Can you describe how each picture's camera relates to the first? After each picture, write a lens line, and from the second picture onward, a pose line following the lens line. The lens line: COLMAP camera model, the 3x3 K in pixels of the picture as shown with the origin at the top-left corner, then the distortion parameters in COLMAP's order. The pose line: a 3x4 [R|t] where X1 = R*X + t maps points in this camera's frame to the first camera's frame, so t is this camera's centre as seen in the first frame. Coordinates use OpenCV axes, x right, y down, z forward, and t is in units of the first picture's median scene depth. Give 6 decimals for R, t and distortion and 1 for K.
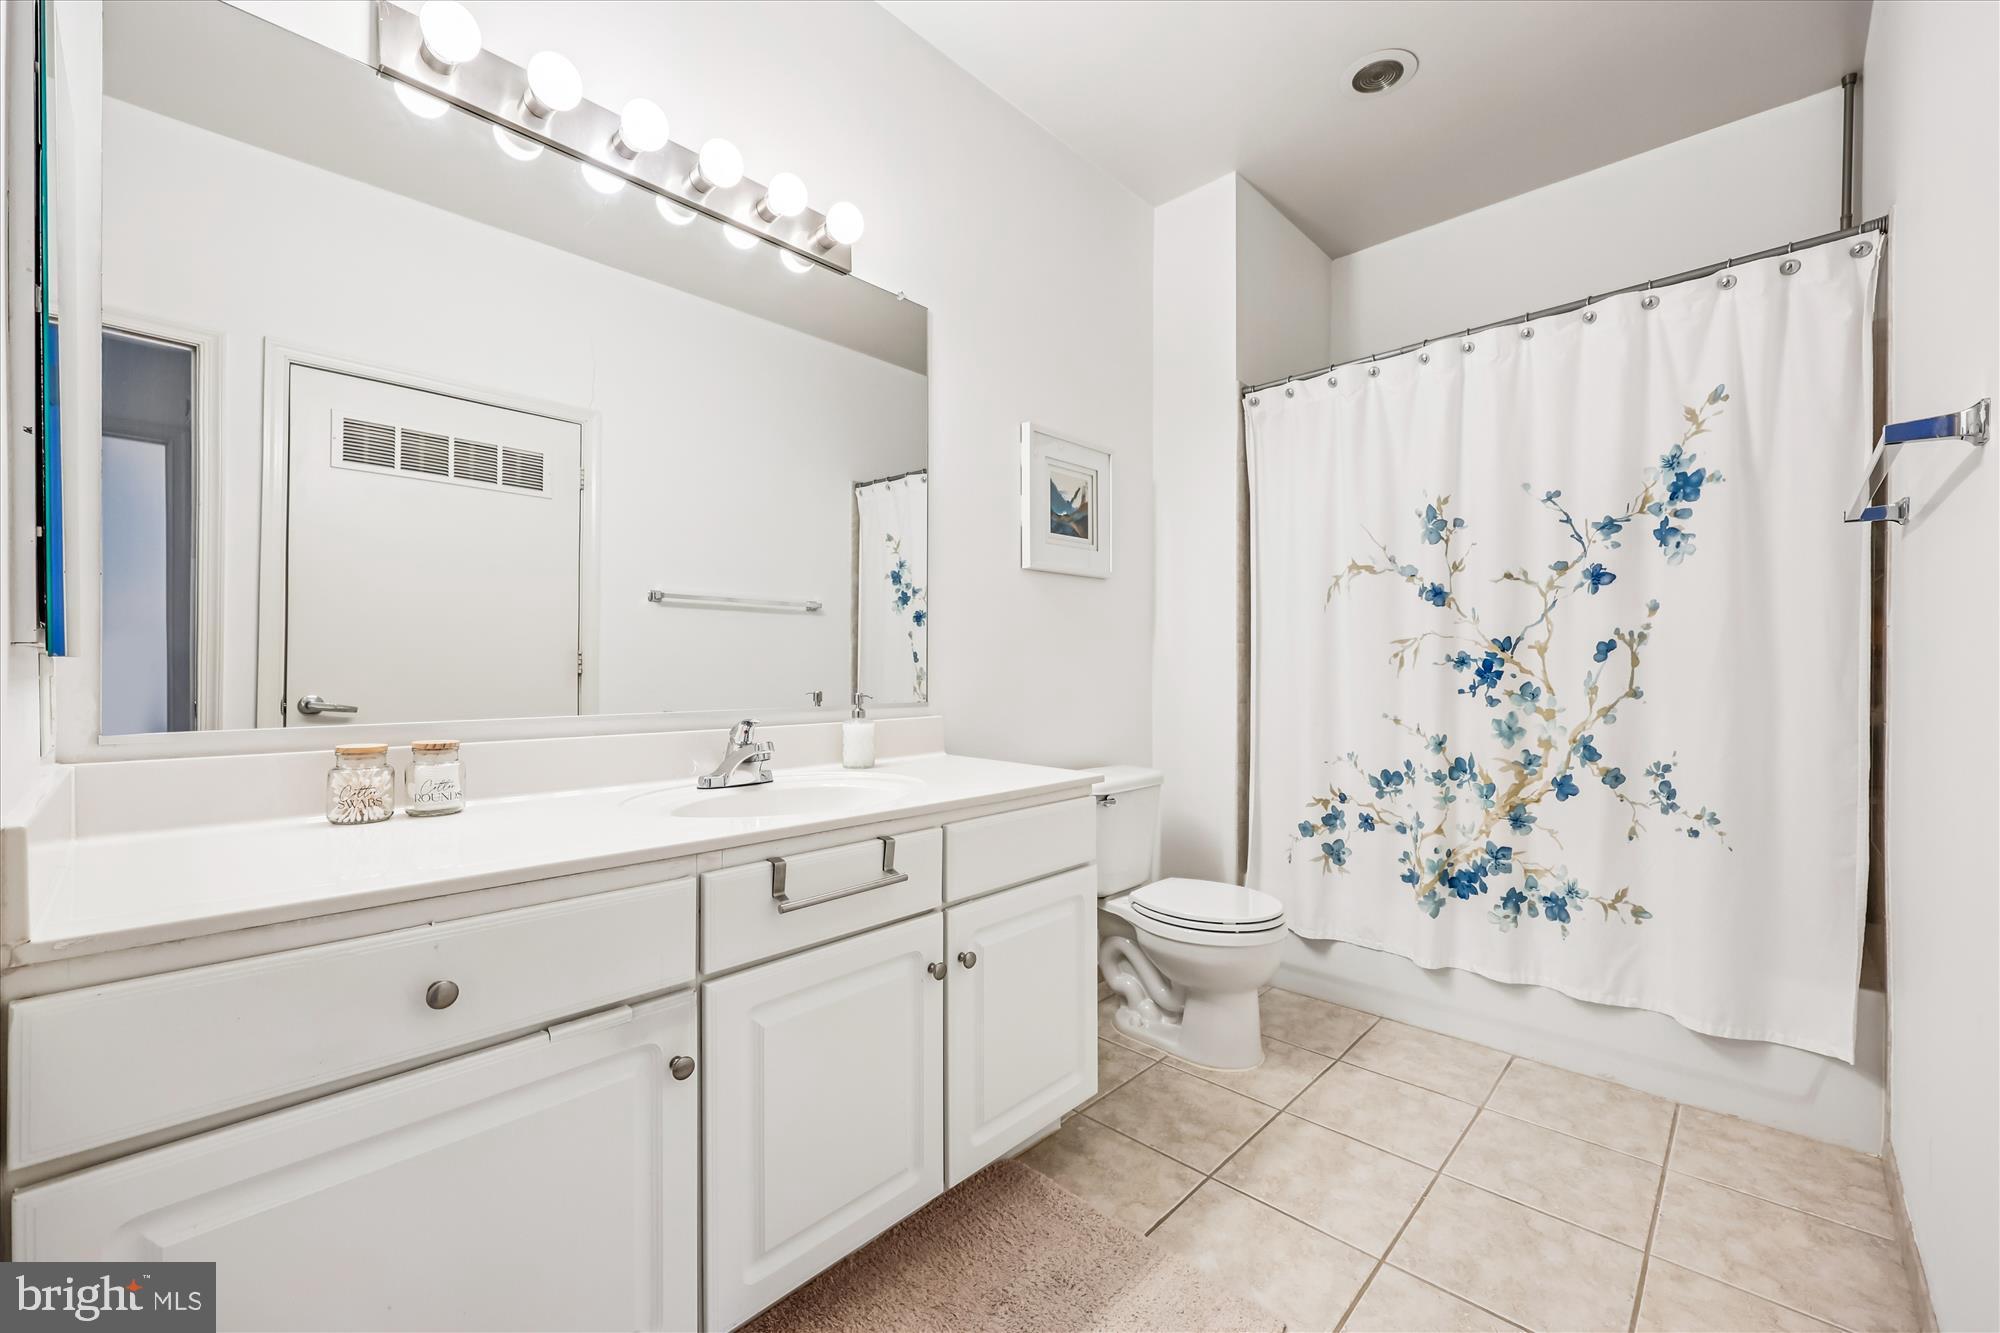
lens RADIAL K [[798.0, 0, 1009.2], [0, 798.0, 669.8], [0, 0, 1]] dist [0.000807, -0.000071]
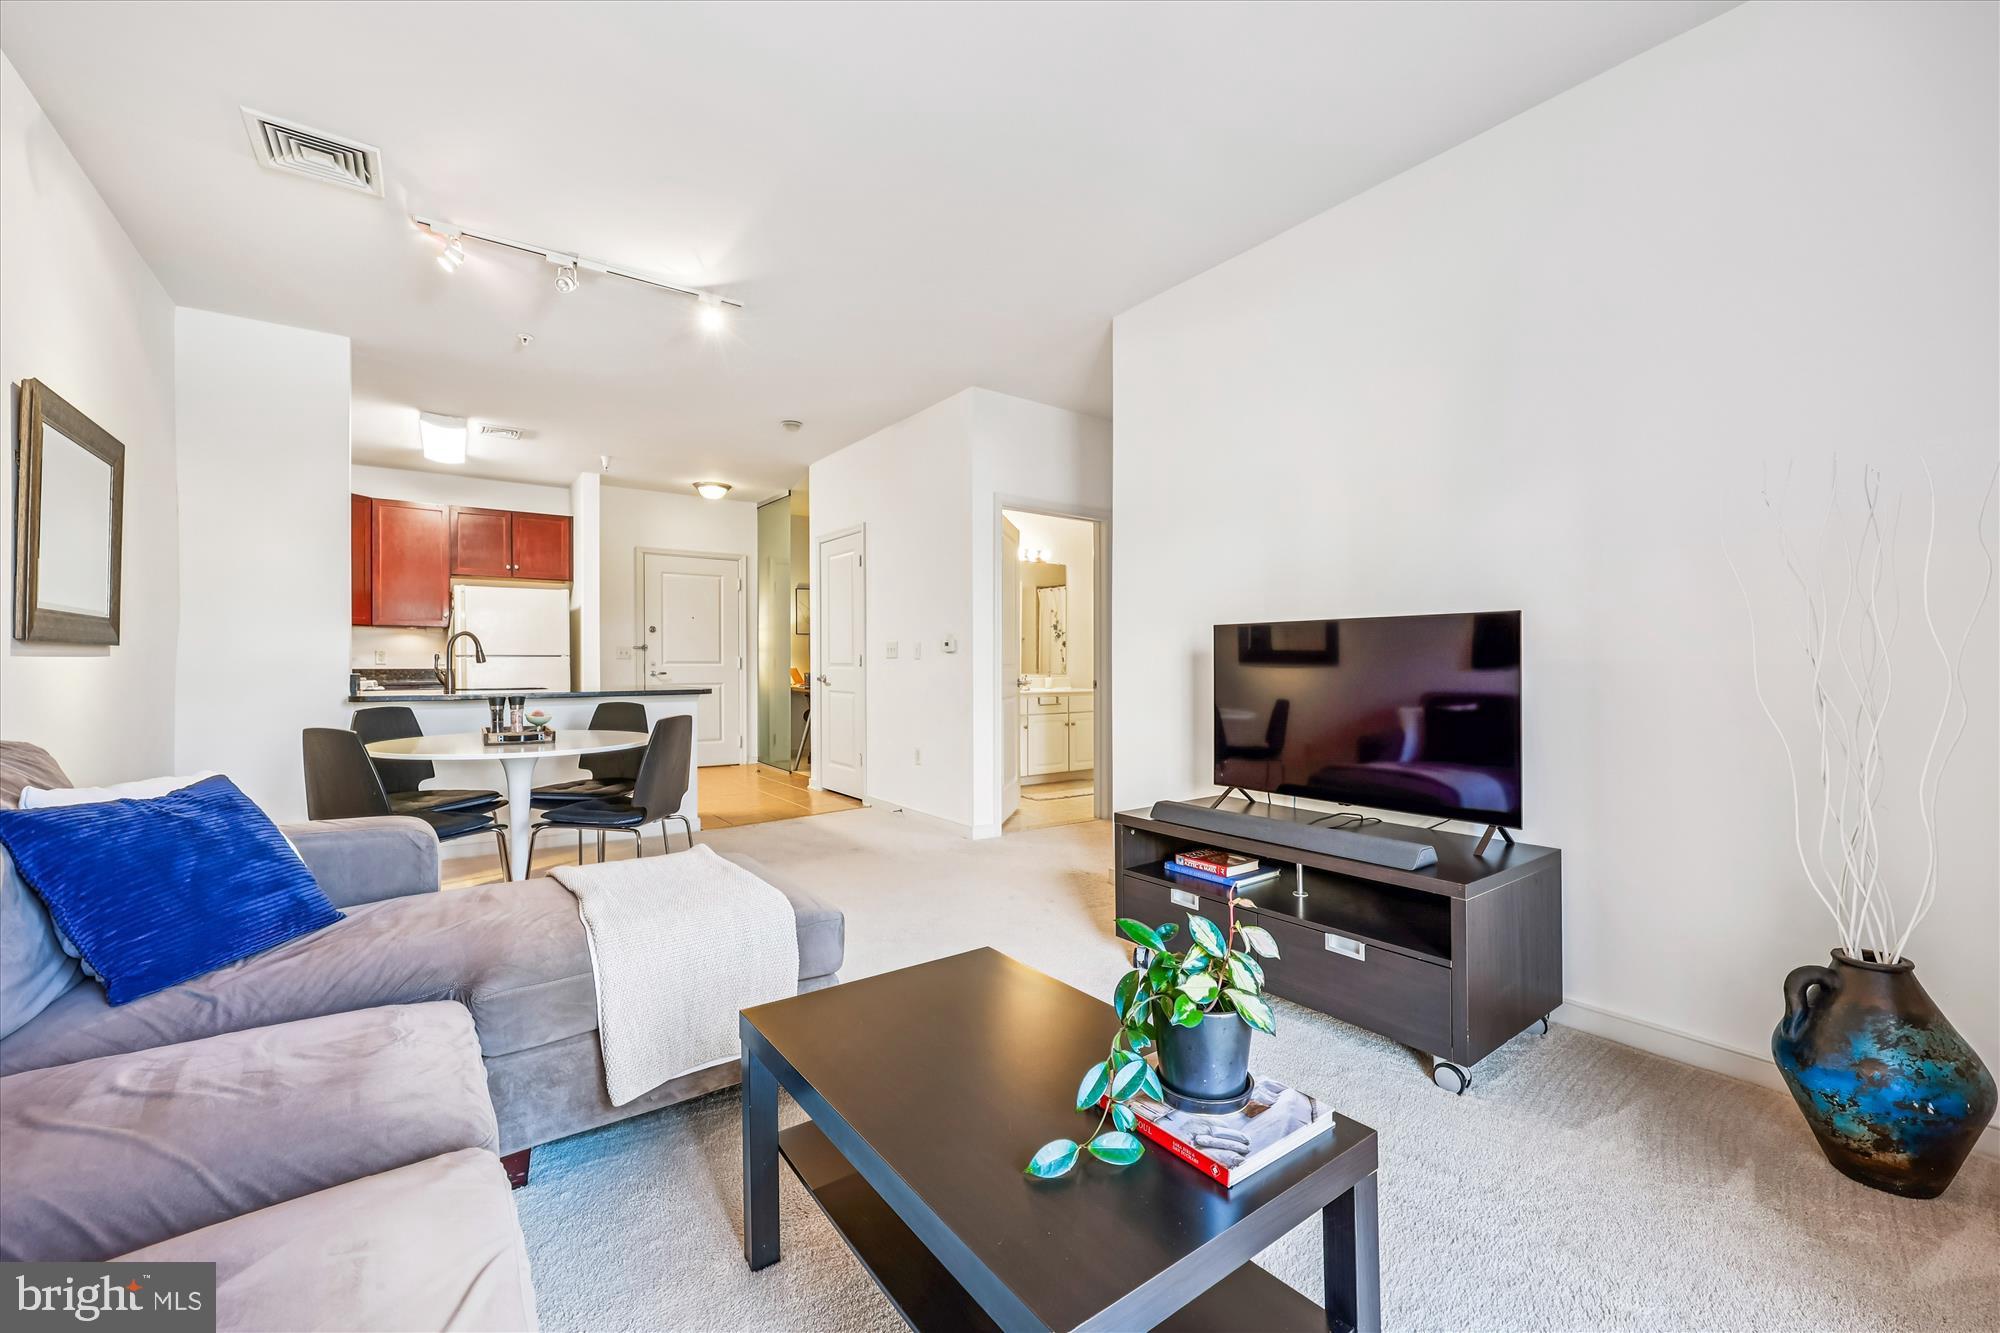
lens RADIAL K [[798.0, 0, 1009.2], [0, 798.0, 669.8], [0, 0, 1]] dist [0.000807, -0.000071]
pose [[0.983082, -0.002821, -0.183146, 0.194004], [0.003813, 0.999980, 0.005069, 0.006365], [0.183128, -0.005682, 0.983073, -1.645075]]
